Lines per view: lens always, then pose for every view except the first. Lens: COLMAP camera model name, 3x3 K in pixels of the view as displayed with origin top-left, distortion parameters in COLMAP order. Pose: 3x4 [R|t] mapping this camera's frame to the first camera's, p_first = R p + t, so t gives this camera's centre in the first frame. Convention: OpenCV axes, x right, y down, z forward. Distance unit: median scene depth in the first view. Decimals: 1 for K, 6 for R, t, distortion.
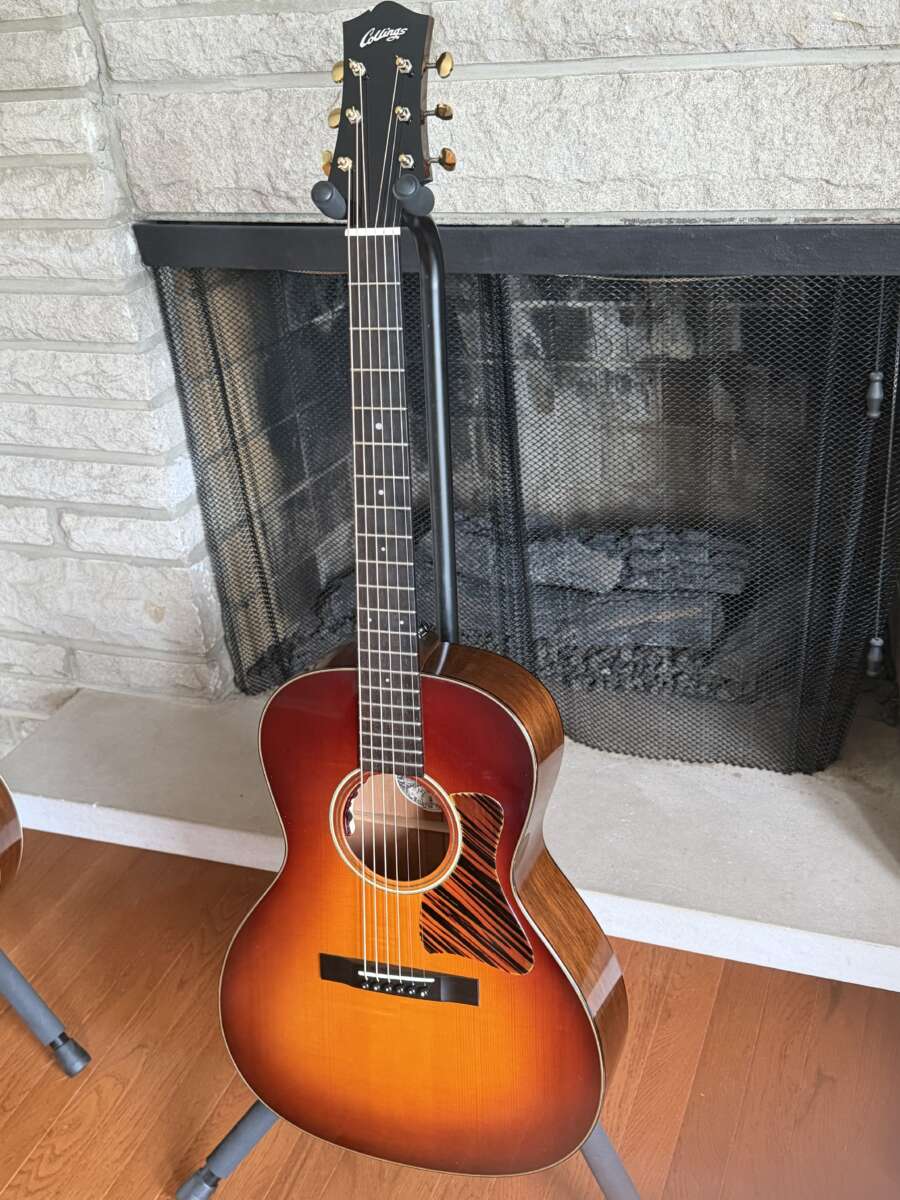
lens RADIAL K [[1282.7, 0, 458.1], [0, 1282.7, 605.4], [0, 0, 1]] dist [0.062800, 0.000000]
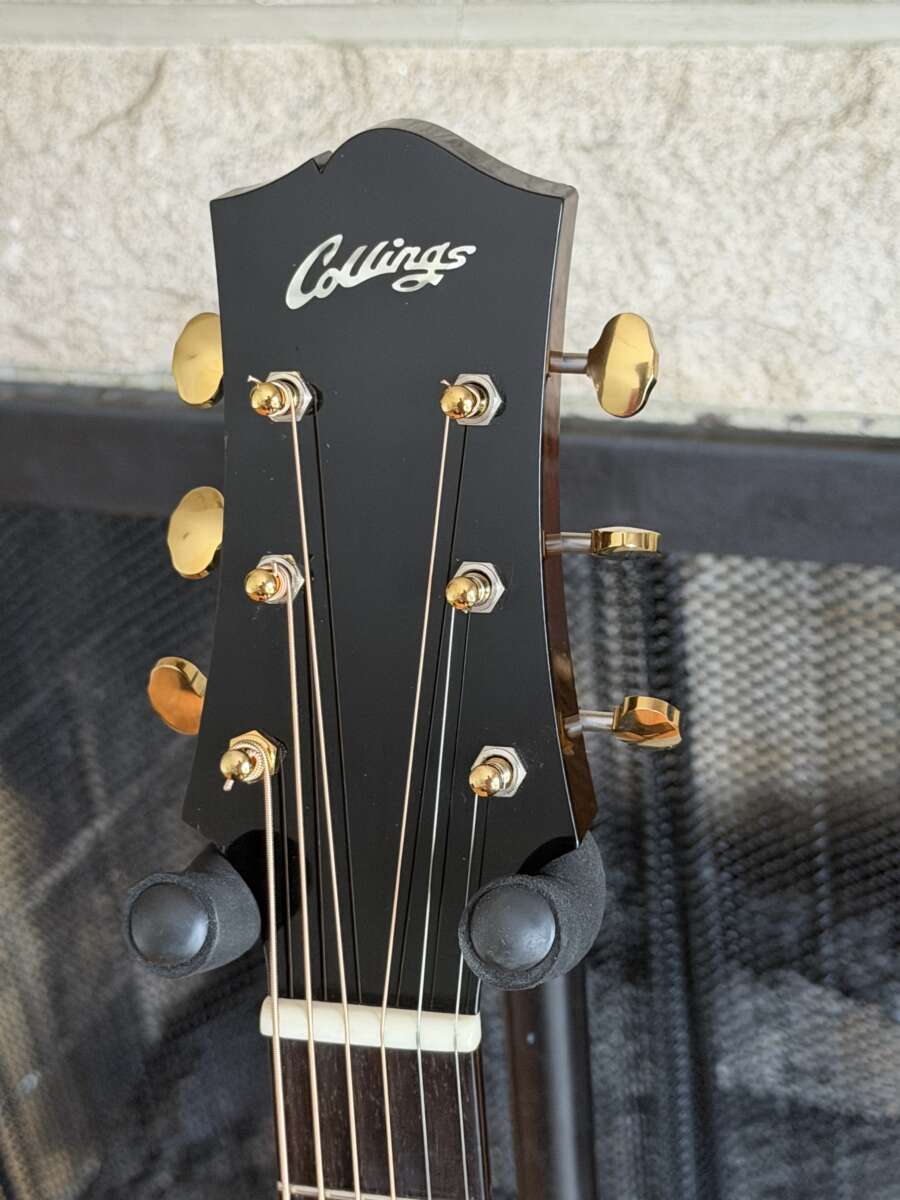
lens RADIAL K [[2287.1, 0, 445.5], [0, 2287.1, 595.3], [0, 0, 1]] dist [0.138107, 0.000000]
pose [[0.998196, -0.049498, 0.033978, -0.043558], [0.047469, 0.997179, 0.058141, -0.275983], [-0.036760, -0.056423, 0.997730, 0.385001]]
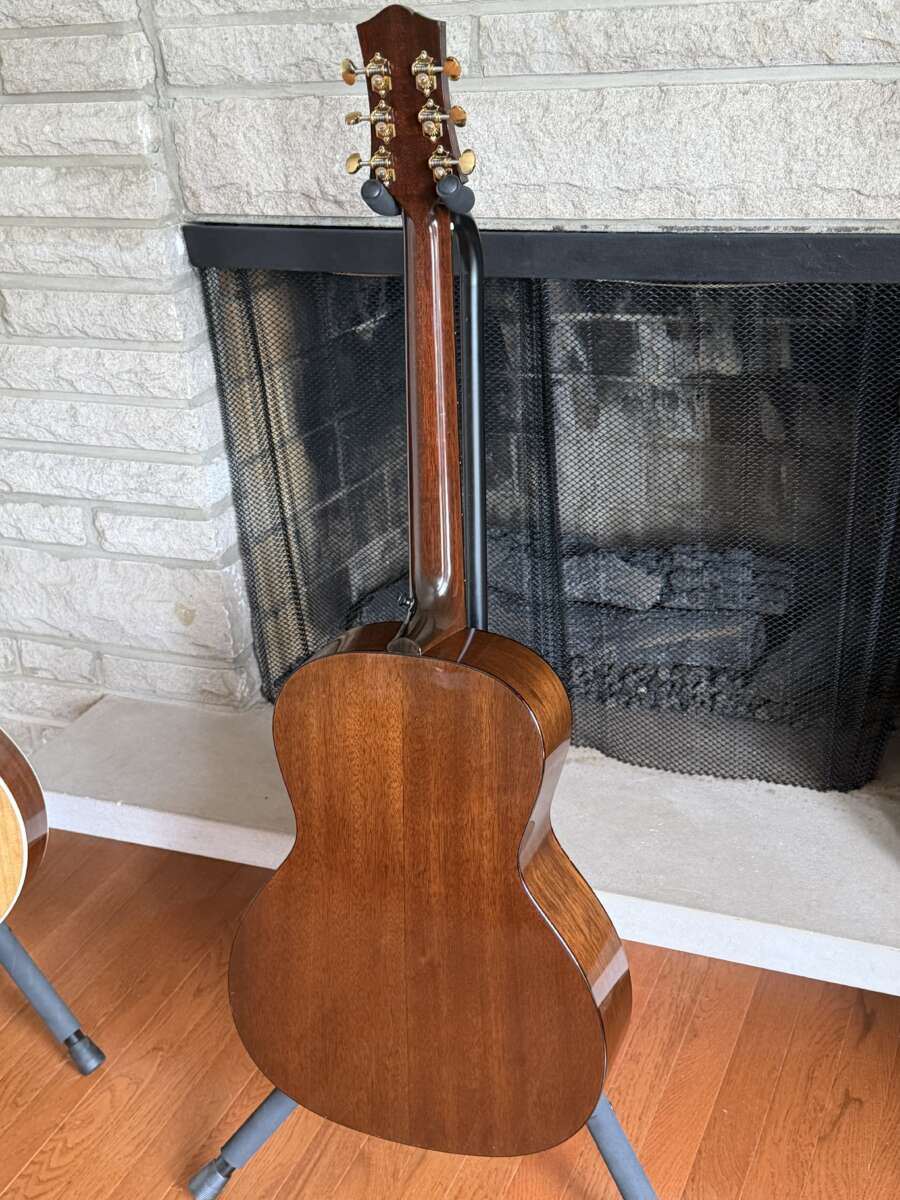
lens RADIAL K [[1463.6, 0, 453.3], [0, 1463.6, 607.8], [0, 0, 1]] dist [0.094977, 0.000000]
pose [[0.998940, 0.028872, -0.035853, 0.012815], [-0.030626, 0.998310, -0.049388, 0.060522], [0.034366, 0.050434, 0.998136, -0.145616]]
